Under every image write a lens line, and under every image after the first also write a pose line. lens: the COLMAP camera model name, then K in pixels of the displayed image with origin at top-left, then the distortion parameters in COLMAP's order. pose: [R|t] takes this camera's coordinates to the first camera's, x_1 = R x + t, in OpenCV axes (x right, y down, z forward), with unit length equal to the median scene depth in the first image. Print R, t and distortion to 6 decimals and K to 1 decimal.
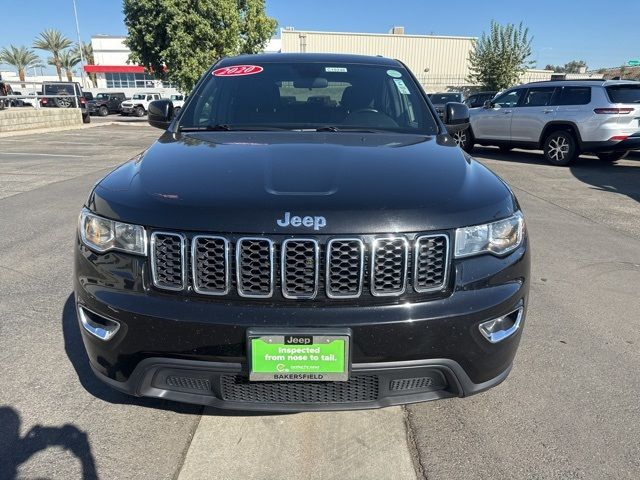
lens RADIAL K [[462.3, 0, 315.4], [0, 462.3, 241.1], [0, 0, 1]] dist [0.023632, -0.028467]
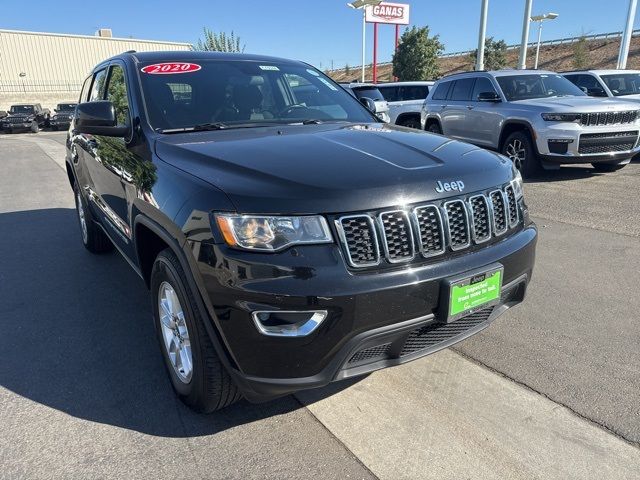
lens RADIAL K [[462.3, 0, 319.1], [0, 462.3, 241.0], [0, 0, 1]] dist [0.023632, -0.028467]
pose [[0.824479, -0.188968, 0.533409, -0.693852], [0.194973, 0.979742, 0.045722, -0.017630], [-0.531243, 0.066303, 0.844621, 0.110987]]
